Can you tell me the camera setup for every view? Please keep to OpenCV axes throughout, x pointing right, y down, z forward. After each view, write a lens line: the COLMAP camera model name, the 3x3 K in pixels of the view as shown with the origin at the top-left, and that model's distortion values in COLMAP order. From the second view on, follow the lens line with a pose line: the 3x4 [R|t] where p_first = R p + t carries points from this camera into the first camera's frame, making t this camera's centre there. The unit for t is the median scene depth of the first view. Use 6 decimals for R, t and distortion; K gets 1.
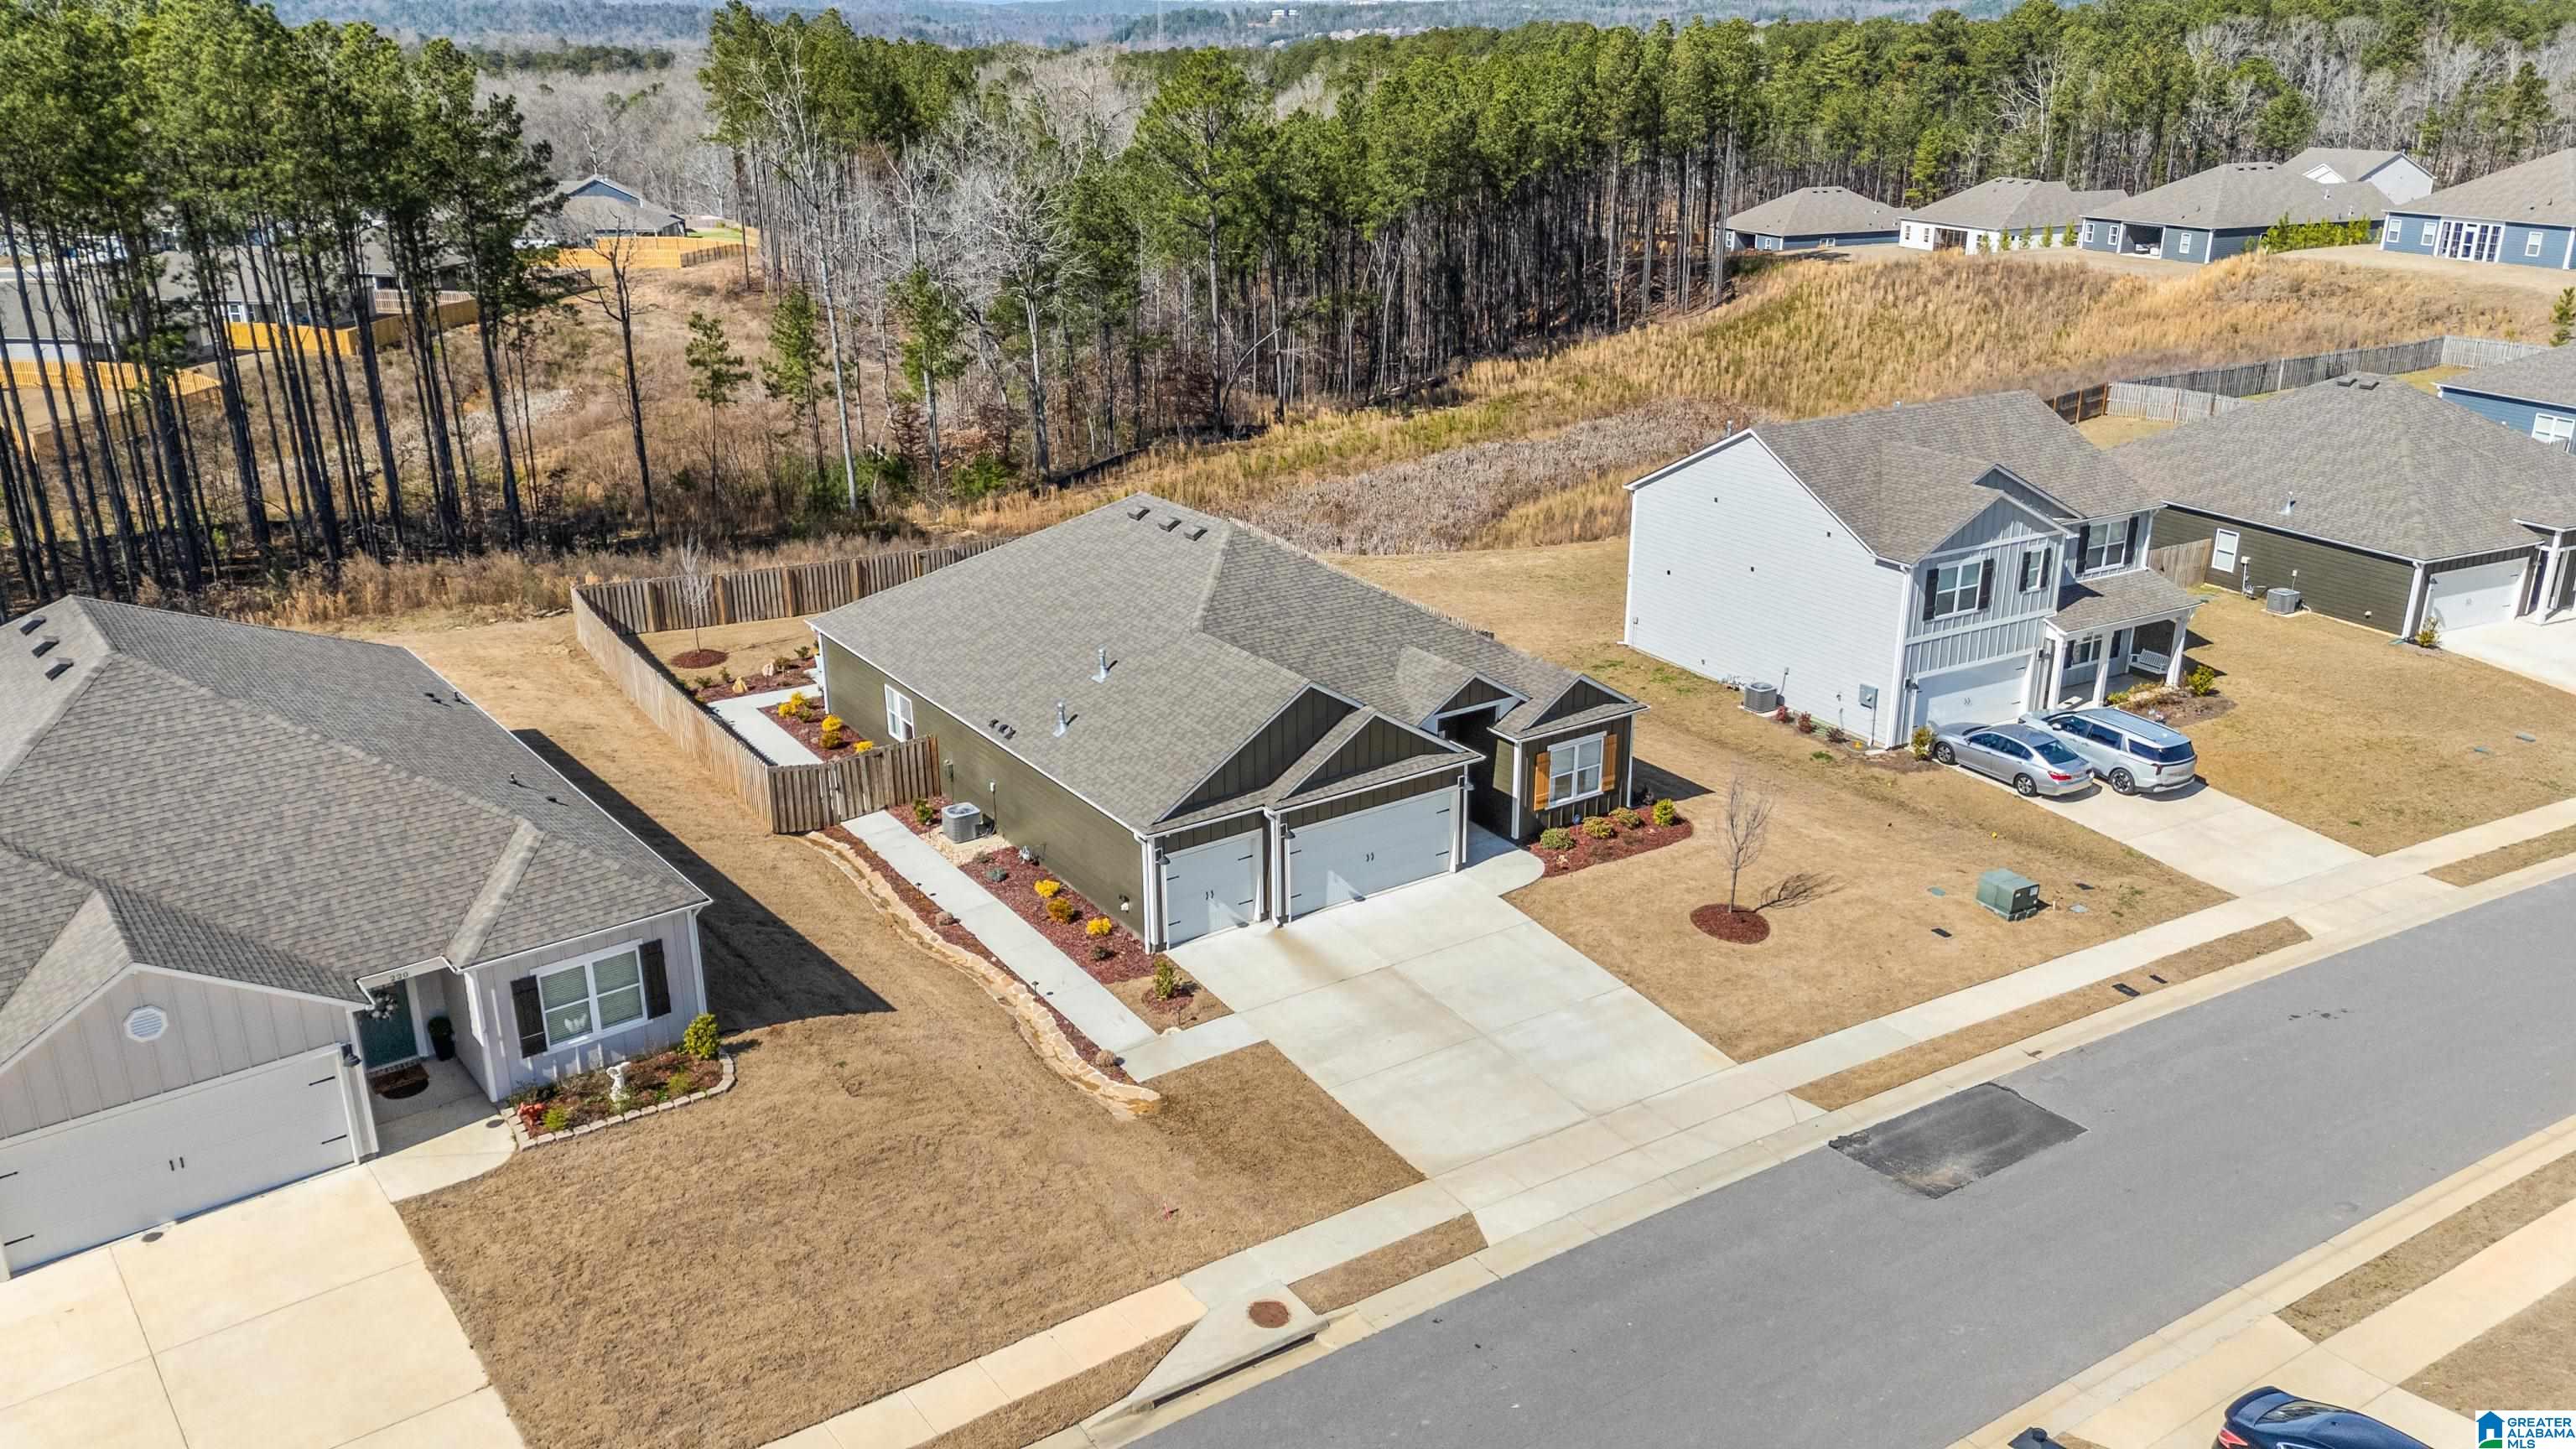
lens RADIAL K [[1874.7, 0, 1288.0], [0, 1874.7, 724.5], [0, 0, 1]] dist [0.022249, -0.000346]
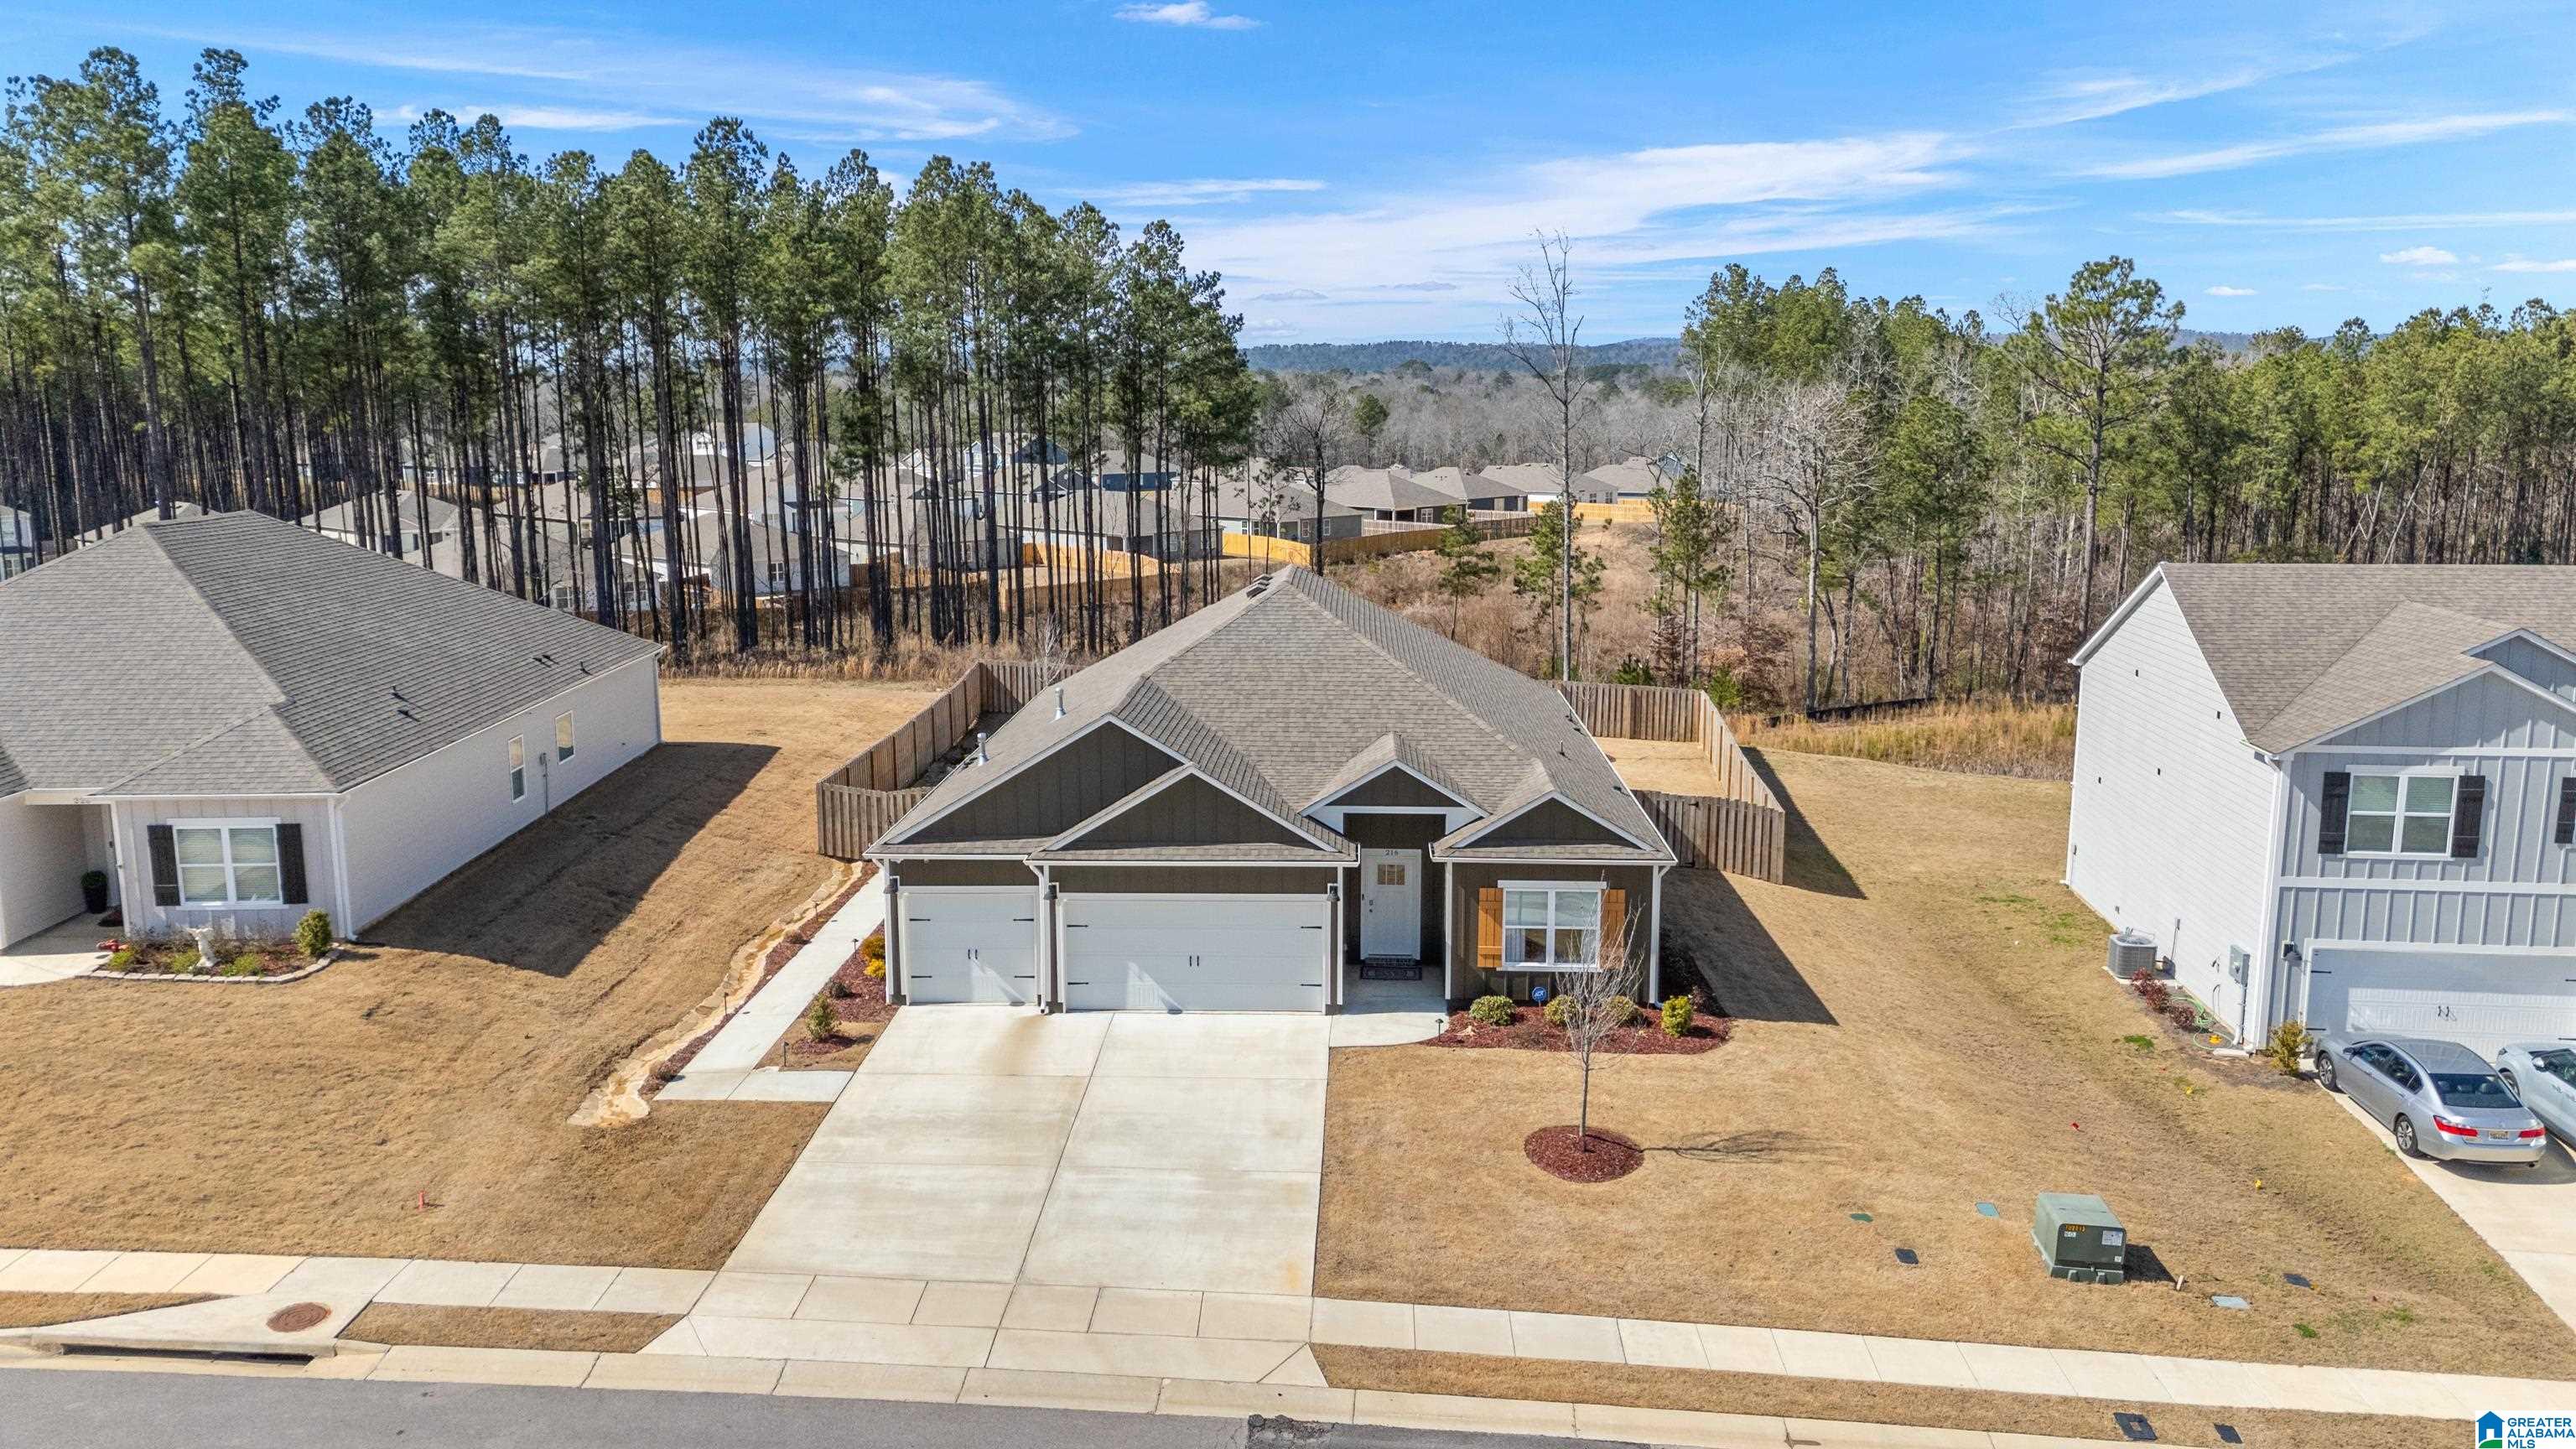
lens RADIAL K [[1887.2, 0, 1289.2], [0, 1887.2, 776.9], [0, 0, 1]] dist [0.015233, -0.000375]
pose [[0.818221, 0.130516, -0.559892, 0.514418], [-0.203173, 0.976692, -0.069240, 0.042560], [0.537805, 0.170409, 0.825667, 0.361137]]
